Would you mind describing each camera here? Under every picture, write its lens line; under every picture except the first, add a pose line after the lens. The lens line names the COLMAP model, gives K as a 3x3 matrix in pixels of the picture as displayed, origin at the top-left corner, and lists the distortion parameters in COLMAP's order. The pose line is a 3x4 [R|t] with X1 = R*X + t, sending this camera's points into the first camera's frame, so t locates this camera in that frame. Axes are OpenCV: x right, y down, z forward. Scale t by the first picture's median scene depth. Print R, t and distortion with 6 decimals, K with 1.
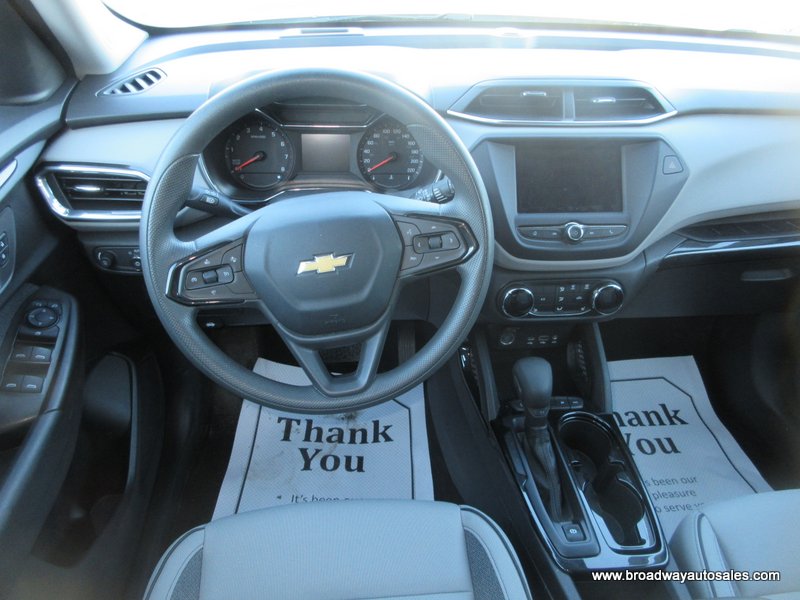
lens RADIAL K [[566.2, 0, 400.0], [0, 566.2, 300.0], [0, 0, 1]] dist [0.000565, -0.000541]
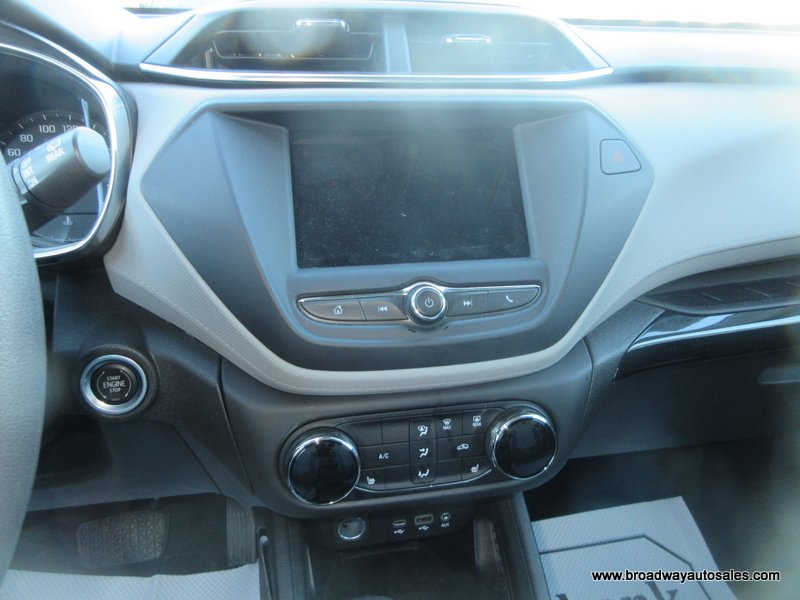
lens RADIAL K [[566.2, 0, 400.0], [0, 566.2, 300.0], [0, 0, 1]] dist [0.000565, -0.000541]
pose [[0.995105, -0.051696, 0.084227, 0.237275], [0.066317, 0.981194, -0.181277, -0.041668], [-0.073272, 0.185975, 0.979819, 0.538660]]
